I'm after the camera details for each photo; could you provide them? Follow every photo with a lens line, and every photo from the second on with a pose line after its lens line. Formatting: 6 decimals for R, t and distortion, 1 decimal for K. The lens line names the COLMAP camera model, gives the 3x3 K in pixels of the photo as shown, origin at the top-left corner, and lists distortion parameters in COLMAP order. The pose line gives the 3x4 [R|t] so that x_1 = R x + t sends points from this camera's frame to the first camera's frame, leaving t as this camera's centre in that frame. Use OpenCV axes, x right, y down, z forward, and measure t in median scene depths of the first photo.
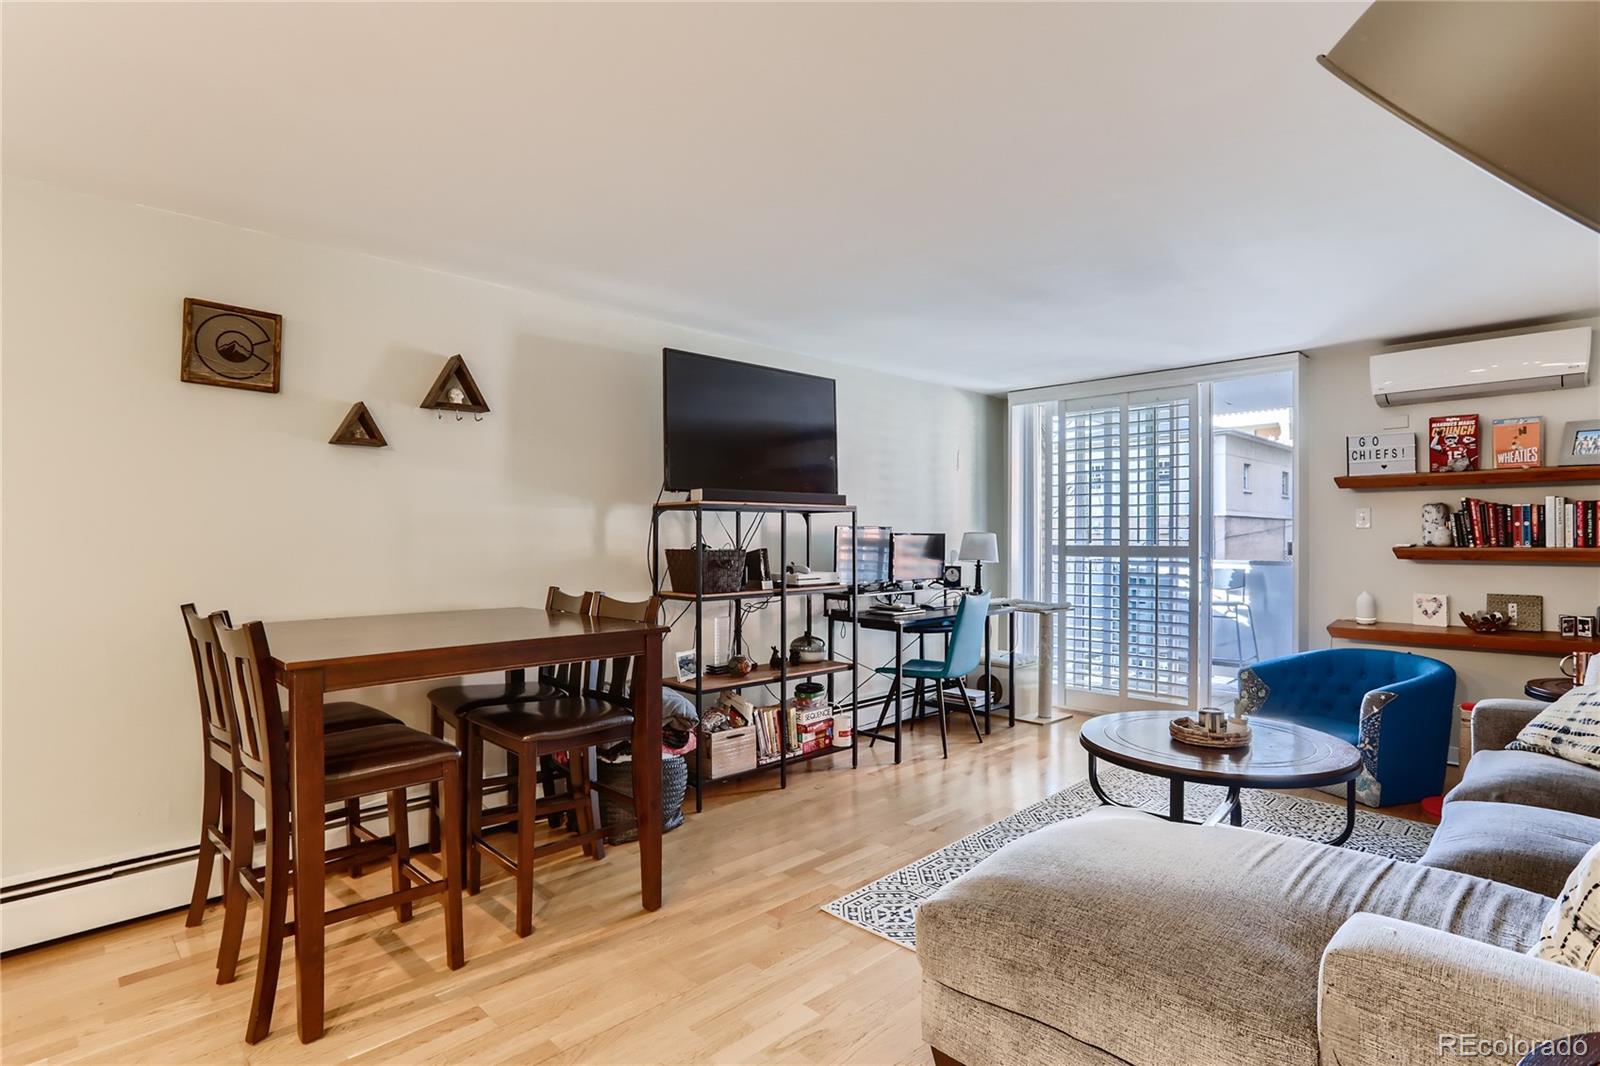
lens RADIAL K [[821.3, 0, 816.4], [0, 821.3, 536.4], [0, 0, 1]] dist [-0.003476, -0.000009]
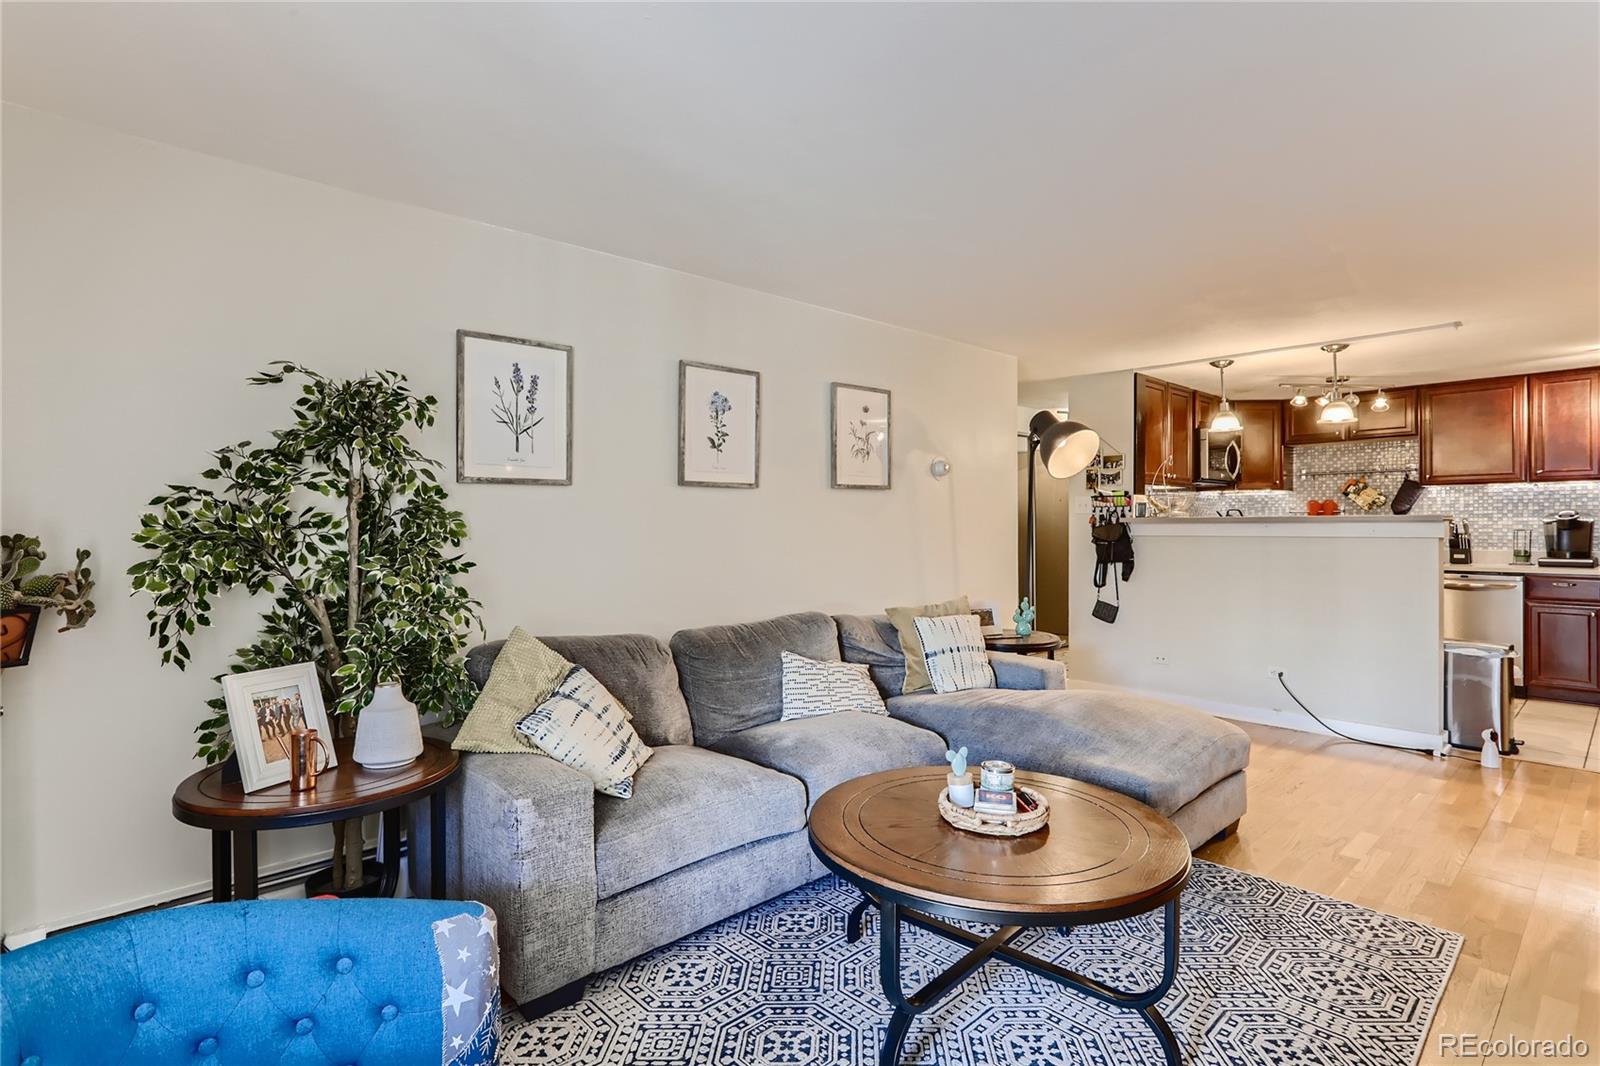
lens RADIAL K [[774.0, 0, 806.3], [0, 774.0, 522.8], [0, 0, 1]] dist [-0.045900, 0.033846]
pose [[-0.998181, 0.002394, 0.060244, 0.425259], [0.002313, 0.999996, -0.001424, -0.003391], [-0.060248, -0.001282, -0.998183, 1.180721]]
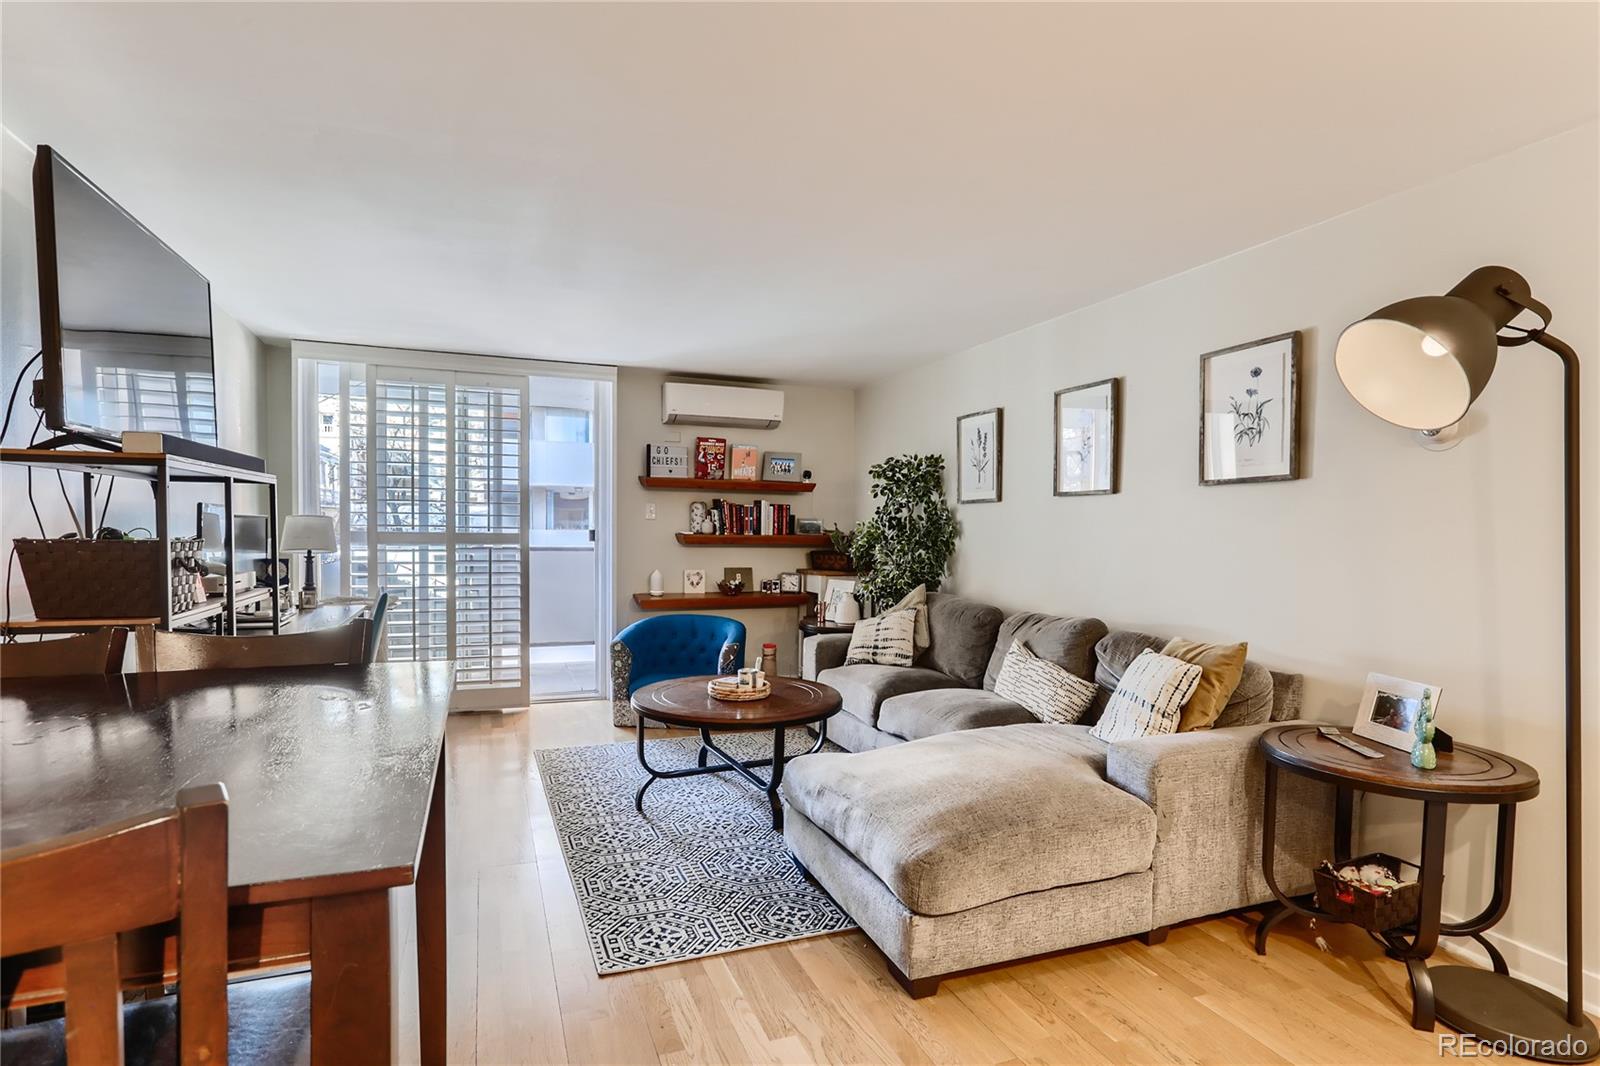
lens RADIAL K [[821.3, 0, 816.4], [0, 821.3, 536.4], [0, 0, 1]] dist [-0.003476, -0.000009]
pose [[0.395092, -0.001512, 0.918640, -0.414687], [-0.014602, 0.999862, 0.007926, 0.002927], [-0.918526, -0.016545, 0.395015, 0.301350]]
